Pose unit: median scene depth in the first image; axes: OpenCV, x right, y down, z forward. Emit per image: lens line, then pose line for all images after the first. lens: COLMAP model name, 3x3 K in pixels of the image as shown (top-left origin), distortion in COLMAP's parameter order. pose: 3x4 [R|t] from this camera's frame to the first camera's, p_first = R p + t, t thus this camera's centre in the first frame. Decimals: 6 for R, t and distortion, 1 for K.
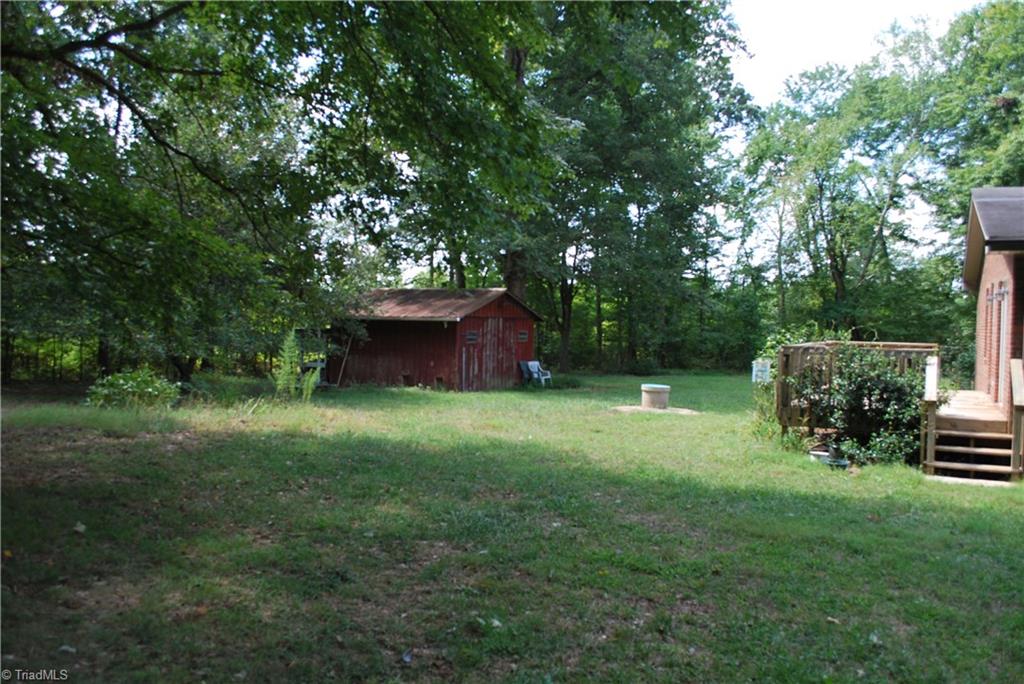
lens RADIAL K [[807.8, 0, 512.1], [0, 807.8, 342.3], [0, 0, 1]] dist [-0.078552, 0.005340]
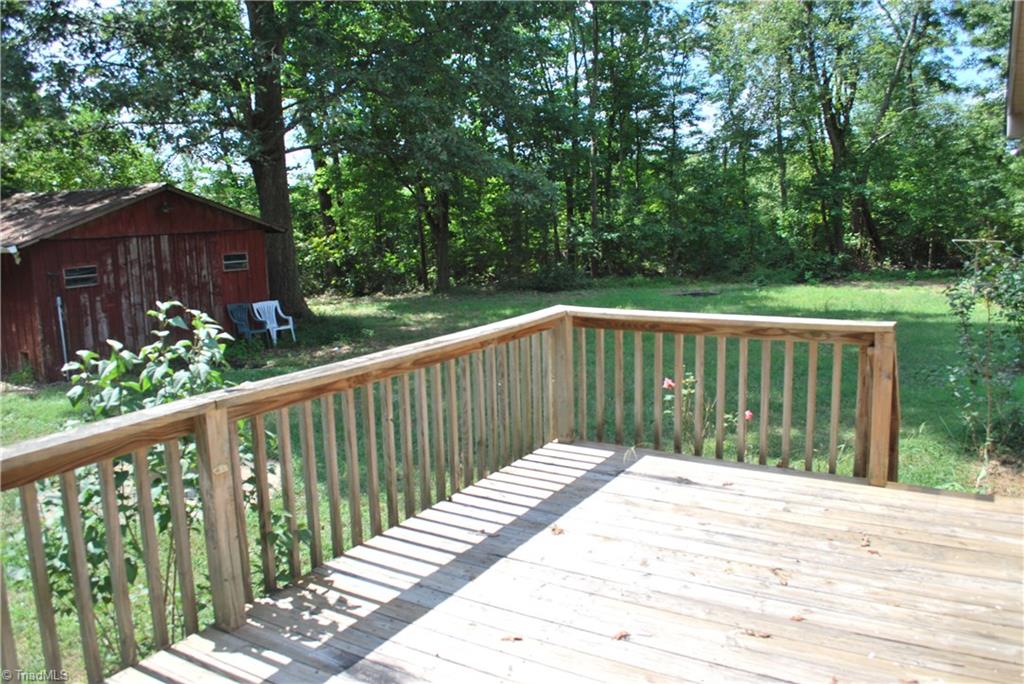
lens RADIAL K [[807.8, 0, 511.4], [0, 807.8, 341.3], [0, 0, 1]] dist [-0.078552, 0.005340]
pose [[0.997506, -0.037575, -0.059751, 0.124795], [0.045447, 0.989613, 0.136388, -0.010357], [0.054006, -0.138763, 0.988852, 0.211774]]
